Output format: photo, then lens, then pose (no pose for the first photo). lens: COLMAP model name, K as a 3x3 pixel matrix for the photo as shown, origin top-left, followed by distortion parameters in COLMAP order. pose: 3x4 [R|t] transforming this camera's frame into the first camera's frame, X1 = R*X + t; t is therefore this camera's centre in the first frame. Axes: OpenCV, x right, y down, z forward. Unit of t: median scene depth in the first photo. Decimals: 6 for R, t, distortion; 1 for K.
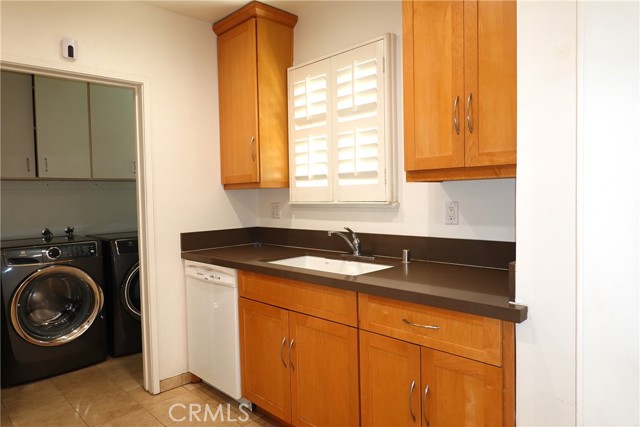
lens RADIAL K [[427.1, 0, 316.4], [0, 427.1, 211.4], [0, 0, 1]] dist [-0.004335, 0.002146]
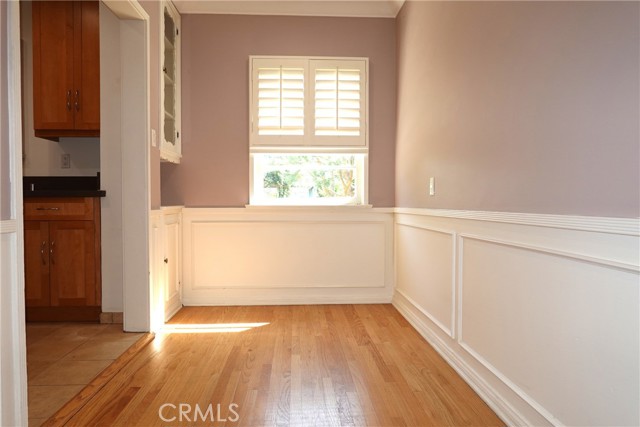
lens RADIAL K [[427.1, 0, 316.4], [0, 427.1, 211.4], [0, 0, 1]] dist [-0.004335, 0.002146]
pose [[0.655882, 0.001963, 0.754861, -0.281183], [0.012108, 0.999841, -0.013121, 0.228245], [-0.754766, 0.017746, 0.655754, -0.781369]]
